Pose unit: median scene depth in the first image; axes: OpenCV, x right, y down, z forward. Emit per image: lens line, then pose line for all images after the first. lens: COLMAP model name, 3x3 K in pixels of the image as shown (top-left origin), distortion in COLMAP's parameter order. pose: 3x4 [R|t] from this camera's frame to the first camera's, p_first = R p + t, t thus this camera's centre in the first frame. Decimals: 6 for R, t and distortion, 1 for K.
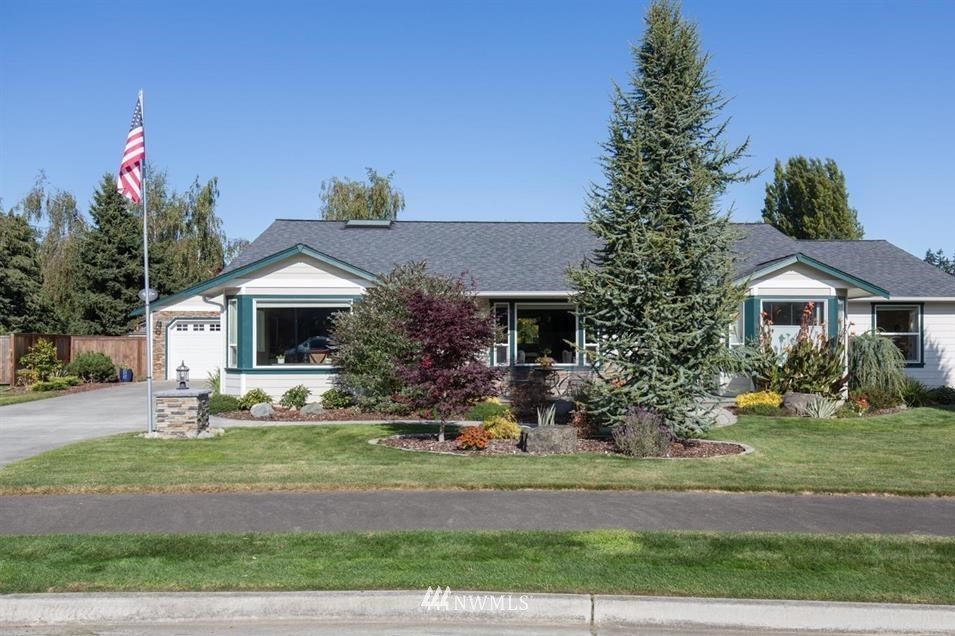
lens RADIAL K [[756.4, 0, 477.3], [0, 756.4, 339.2], [0, 0, 1]] dist [-0.002909, 0.002131]
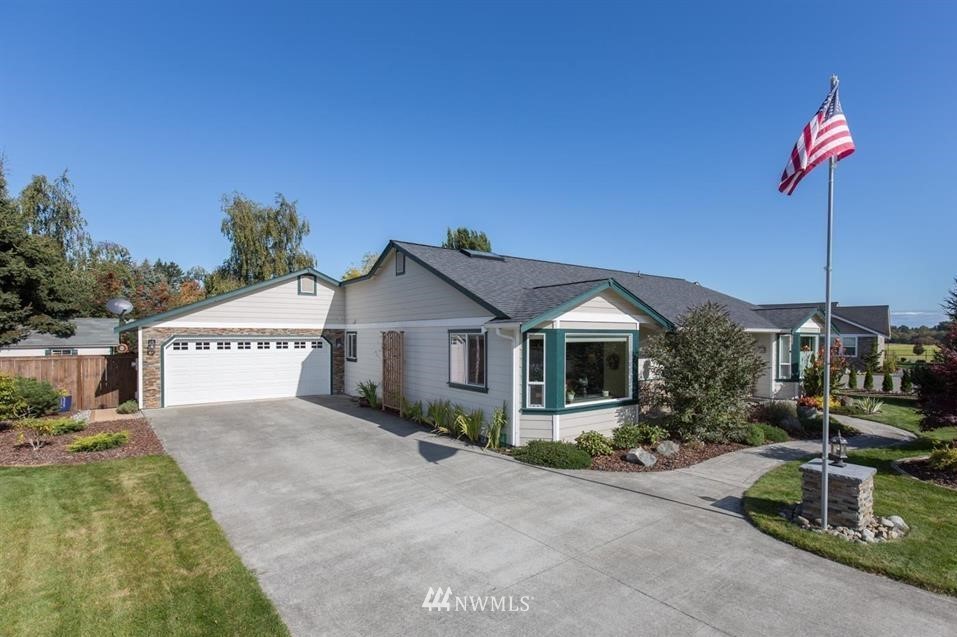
lens RADIAL K [[481.6, 0, 502.0], [0, 481.6, 344.2], [0, 0, 1]] dist [0.020520, -0.016837]
pose [[0.814620, -0.006646, 0.579957, -0.412681], [-0.004718, 0.999825, 0.018083, -0.029579], [-0.579976, -0.017467, 0.814446, 0.330429]]
